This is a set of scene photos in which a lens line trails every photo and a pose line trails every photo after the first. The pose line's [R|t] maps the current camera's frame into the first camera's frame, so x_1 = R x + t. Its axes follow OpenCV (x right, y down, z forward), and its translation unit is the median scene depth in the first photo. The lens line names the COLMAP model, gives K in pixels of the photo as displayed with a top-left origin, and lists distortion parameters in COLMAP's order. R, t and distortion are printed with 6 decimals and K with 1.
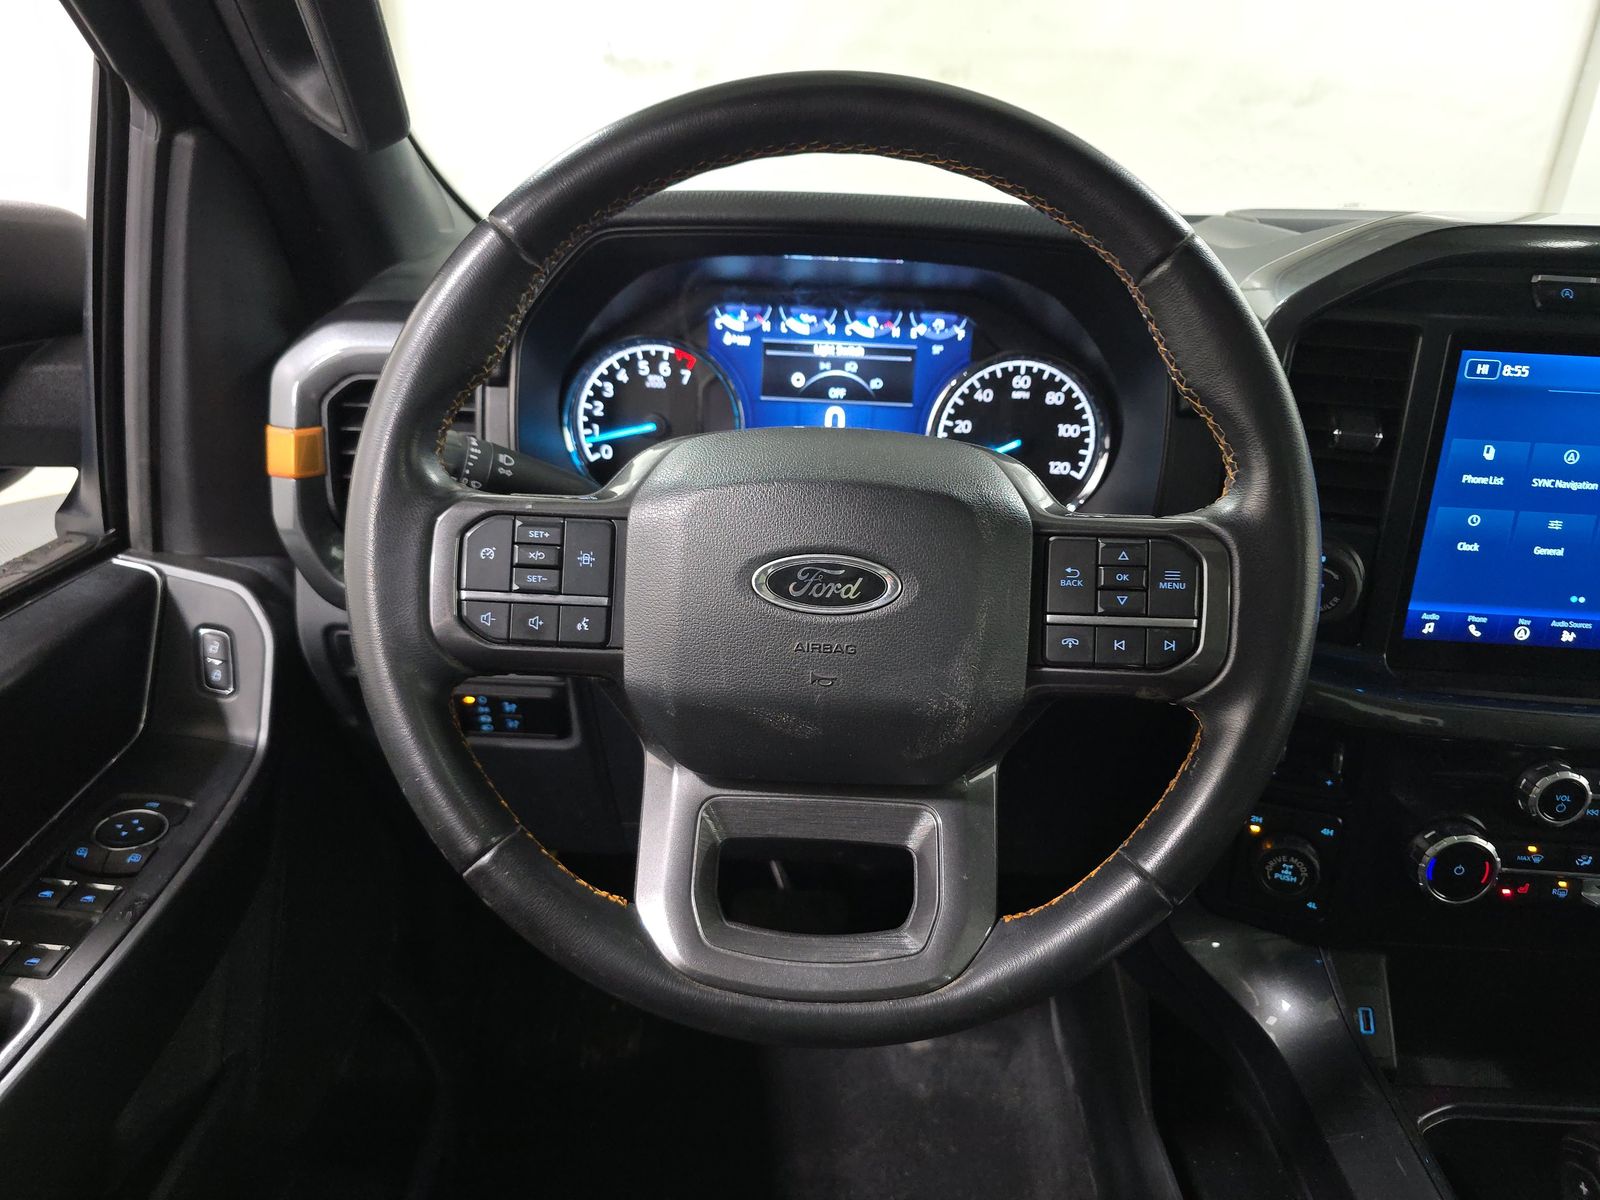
lens RADIAL K [[1088.7, 0, 813.7], [0, 1088.7, 614.9], [0, 0, 1]] dist [0.035124, -0.015306]
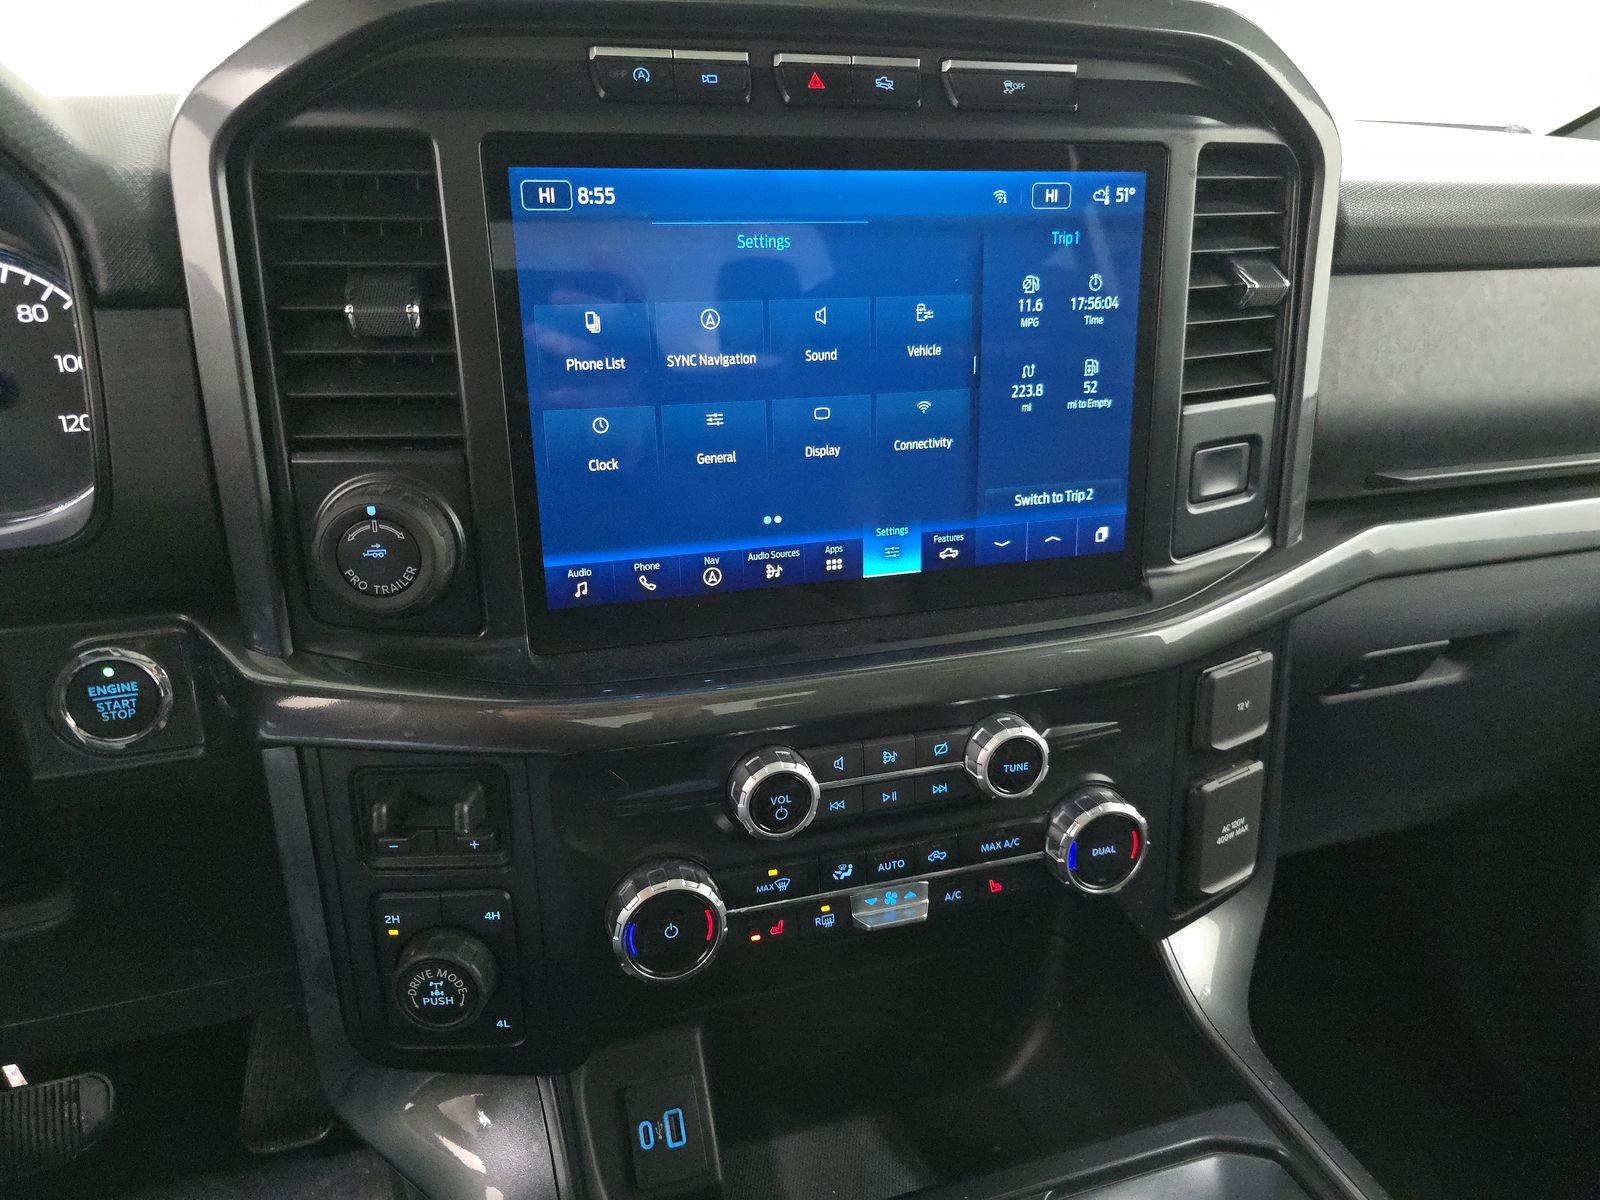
lens RADIAL K [[1088.7, 0, 787.7], [0, 1088.7, 608.4], [0, 0, 1]] dist [0.035124, -0.015306]
pose [[0.944726, -0.161328, 0.285424, 0.423455], [0.162424, 0.986518, 0.019994, 0.026534], [-0.284802, 0.027471, 0.958193, 0.274475]]
